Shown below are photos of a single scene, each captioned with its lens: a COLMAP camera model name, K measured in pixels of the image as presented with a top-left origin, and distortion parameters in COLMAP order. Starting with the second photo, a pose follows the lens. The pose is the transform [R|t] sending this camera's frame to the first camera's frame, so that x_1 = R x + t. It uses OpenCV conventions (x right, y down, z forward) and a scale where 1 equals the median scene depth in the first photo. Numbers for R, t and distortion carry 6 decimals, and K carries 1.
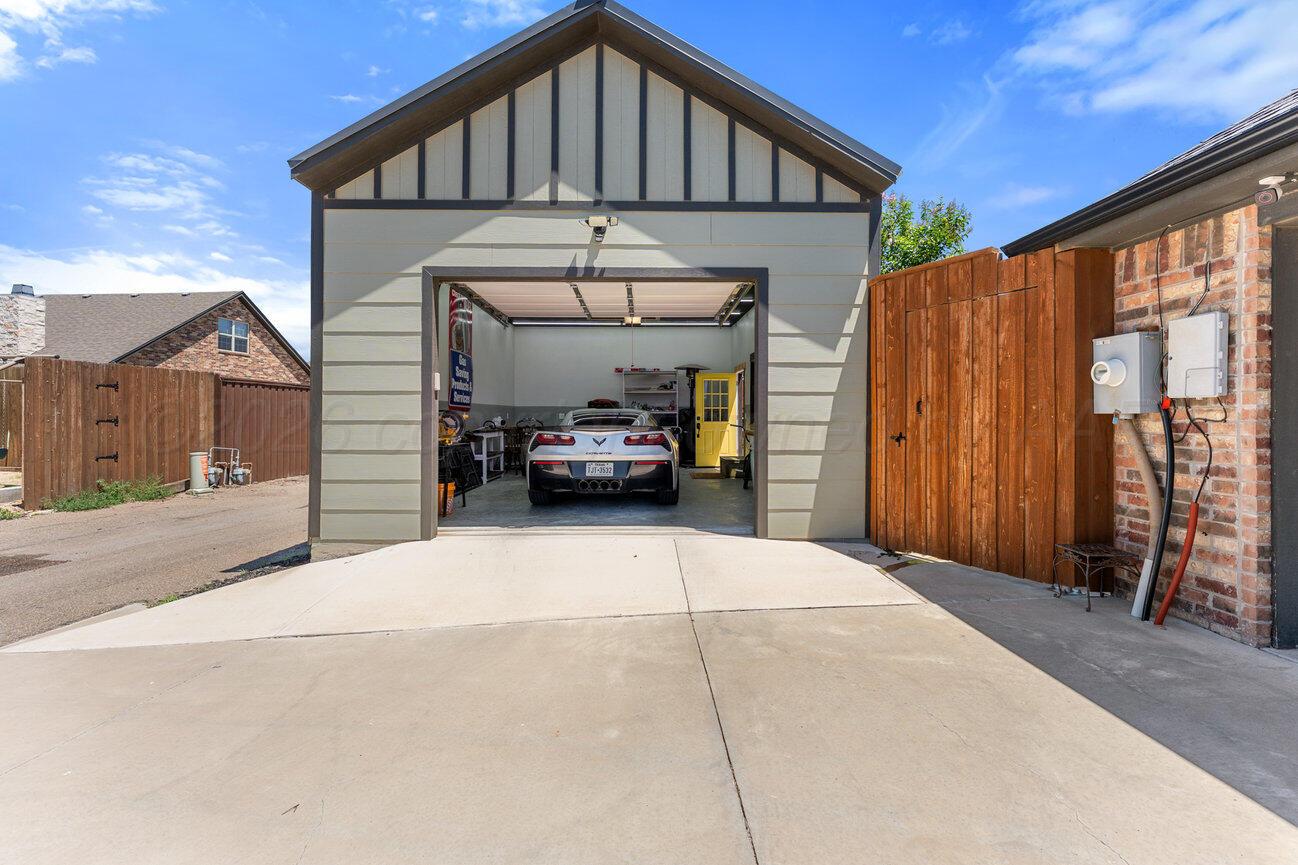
lens RADIAL K [[542.5, 0, 650.4], [0, 542.5, 418.4], [0, 0, 1]] dist [0.001197, -0.000203]
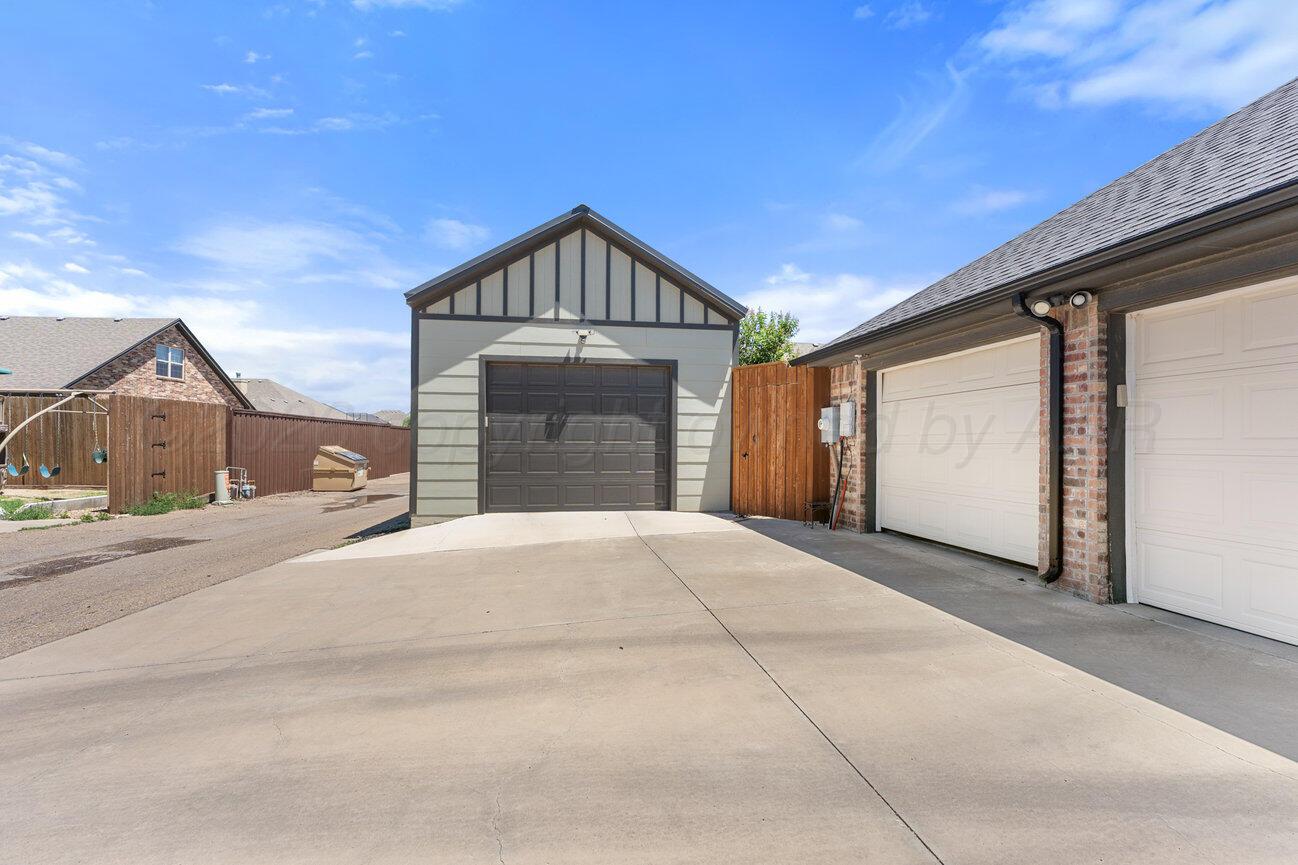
lens RADIAL K [[567.9, 0, 650.7], [0, 567.9, 441.2], [0, 0, 1]] dist [0.008698, -0.000003]
pose [[0.988977, 0.004718, 0.147993, -0.169874], [-0.003649, 0.999965, -0.007492, 0.005012], [-0.148023, 0.006869, 0.988960, -0.966683]]
